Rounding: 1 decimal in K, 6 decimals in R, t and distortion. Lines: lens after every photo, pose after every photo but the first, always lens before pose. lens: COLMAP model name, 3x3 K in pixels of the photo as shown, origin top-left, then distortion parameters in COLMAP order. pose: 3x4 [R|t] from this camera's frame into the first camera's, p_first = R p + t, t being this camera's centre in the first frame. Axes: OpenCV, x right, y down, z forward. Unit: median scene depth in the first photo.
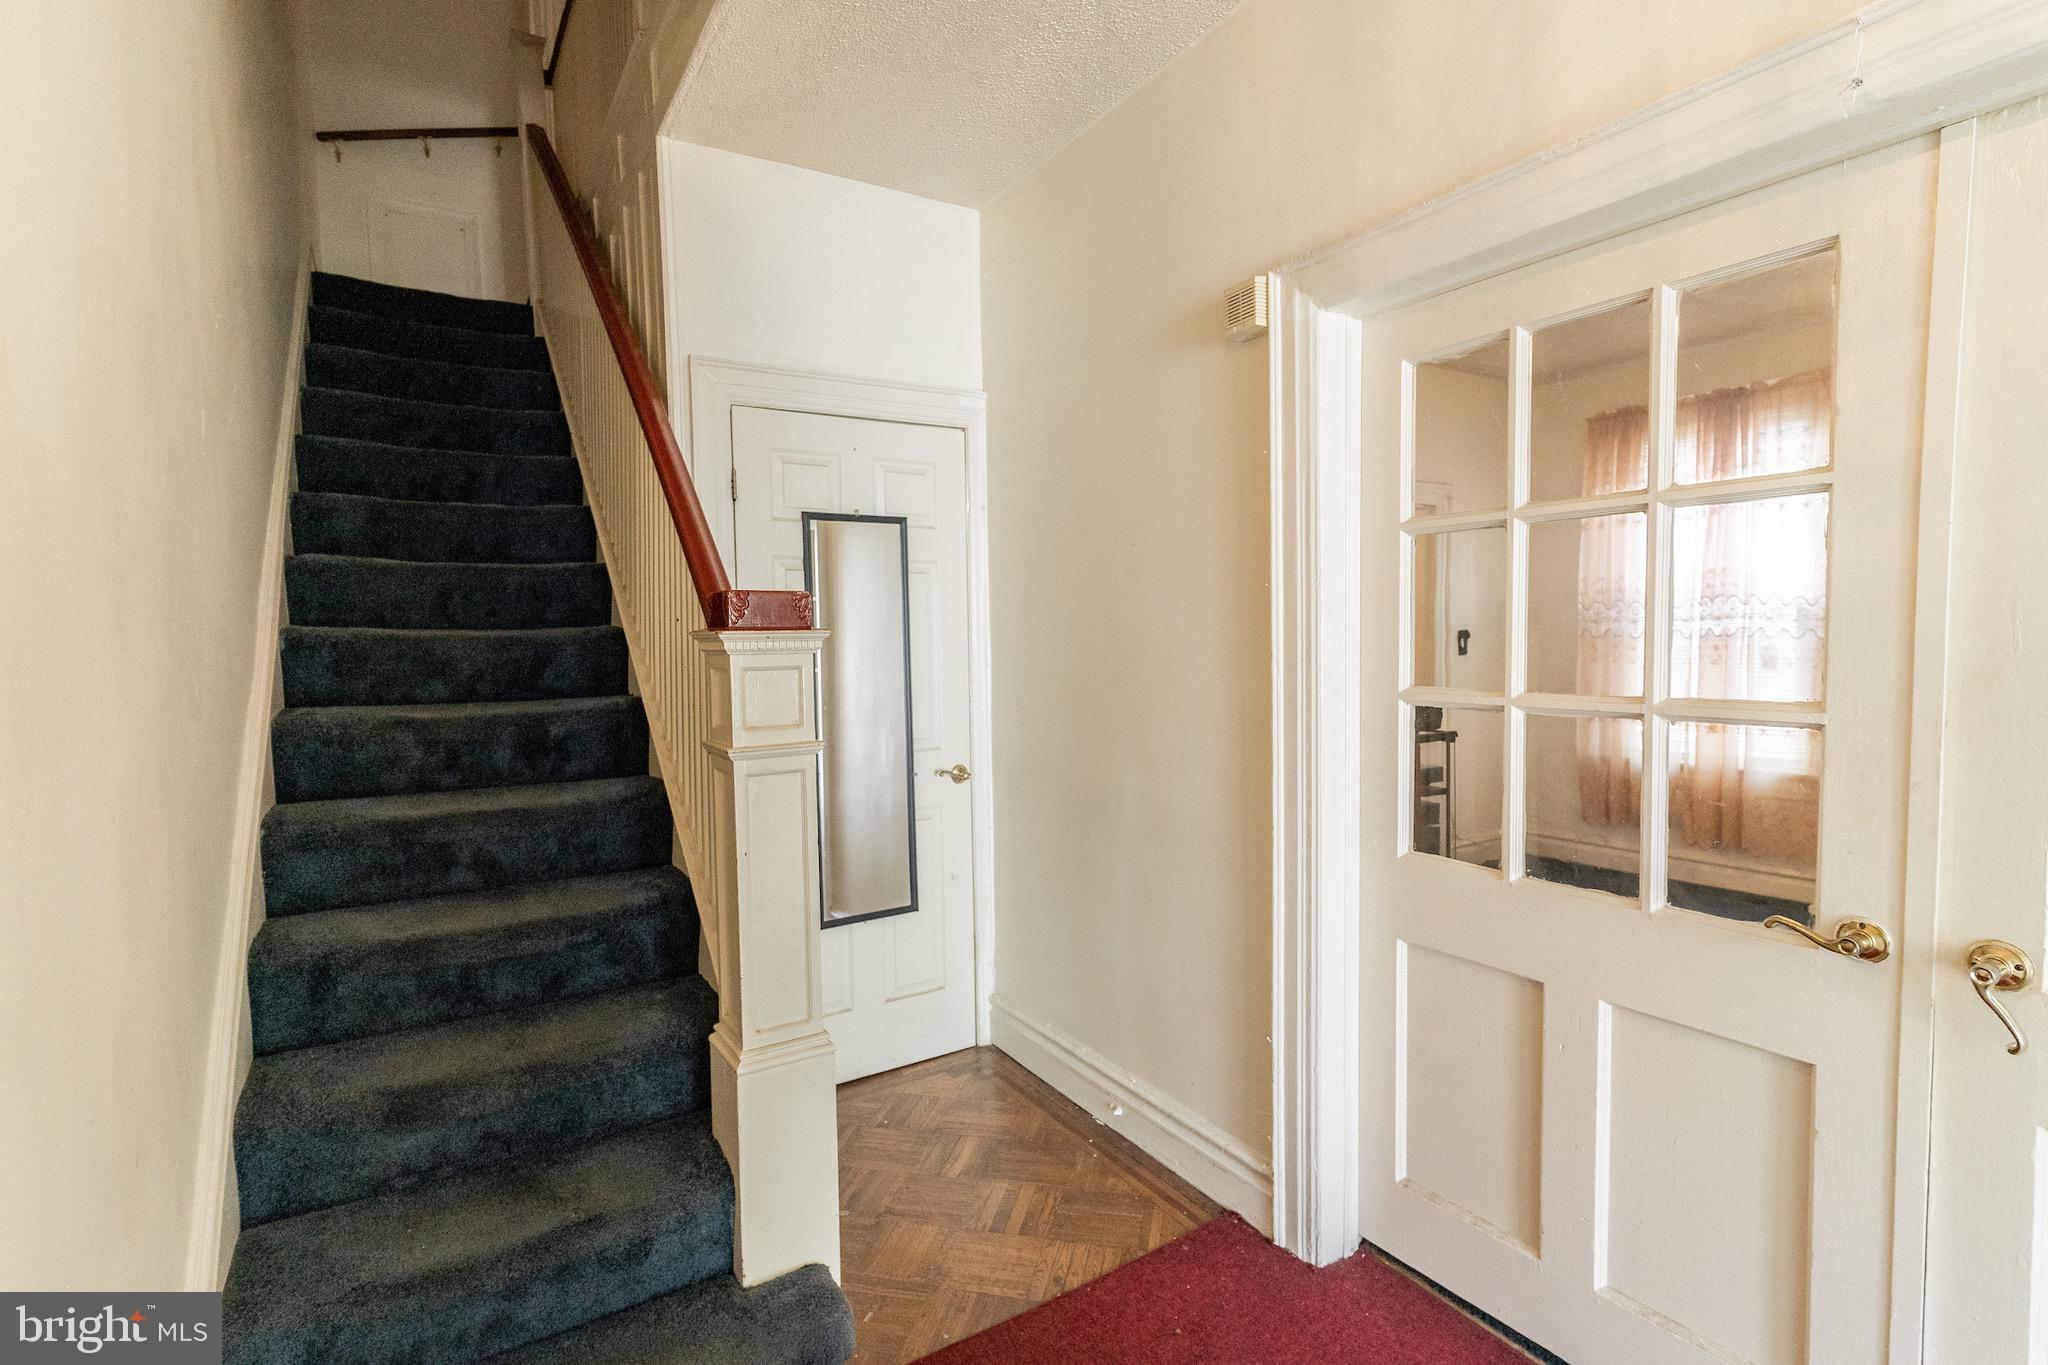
lens RADIAL K [[963.3, 0, 1024.0], [0, 963.3, 682.5], [0, 0, 1]] dist [-0.002272, -0.000492]
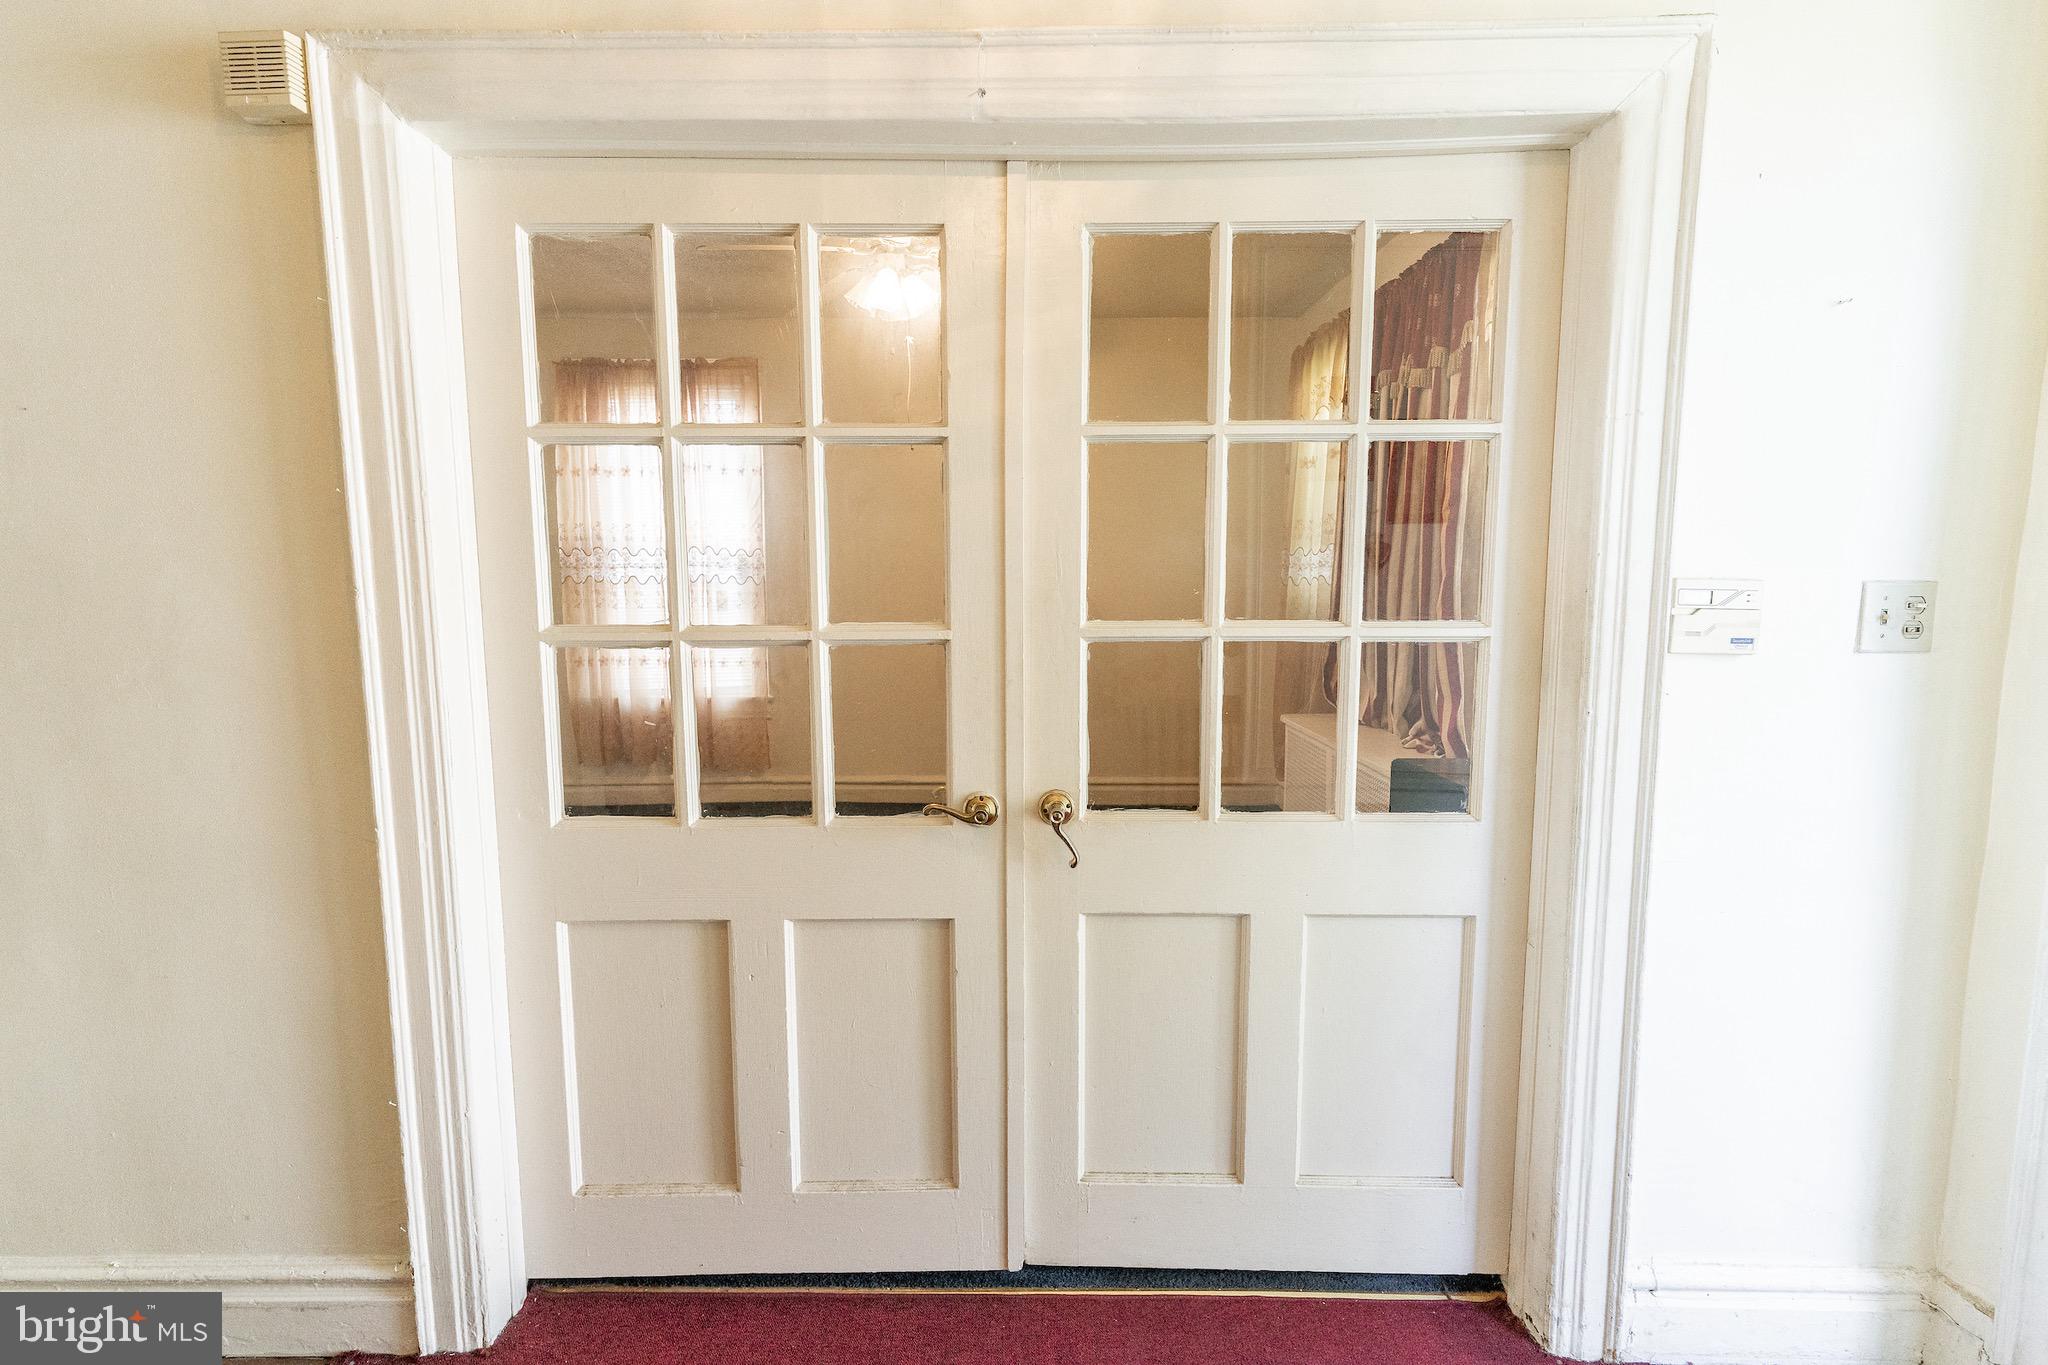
lens RADIAL K [[963.3, 0, 1024.0], [0, 963.3, 682.5], [0, 0, 1]] dist [-0.002272, -0.000492]
pose [[0.521786, -0.082288, 0.849098, -0.106842], [0.039866, 0.996602, 0.072084, 0.010058], [-0.852144, -0.003762, 0.523294, 0.207417]]
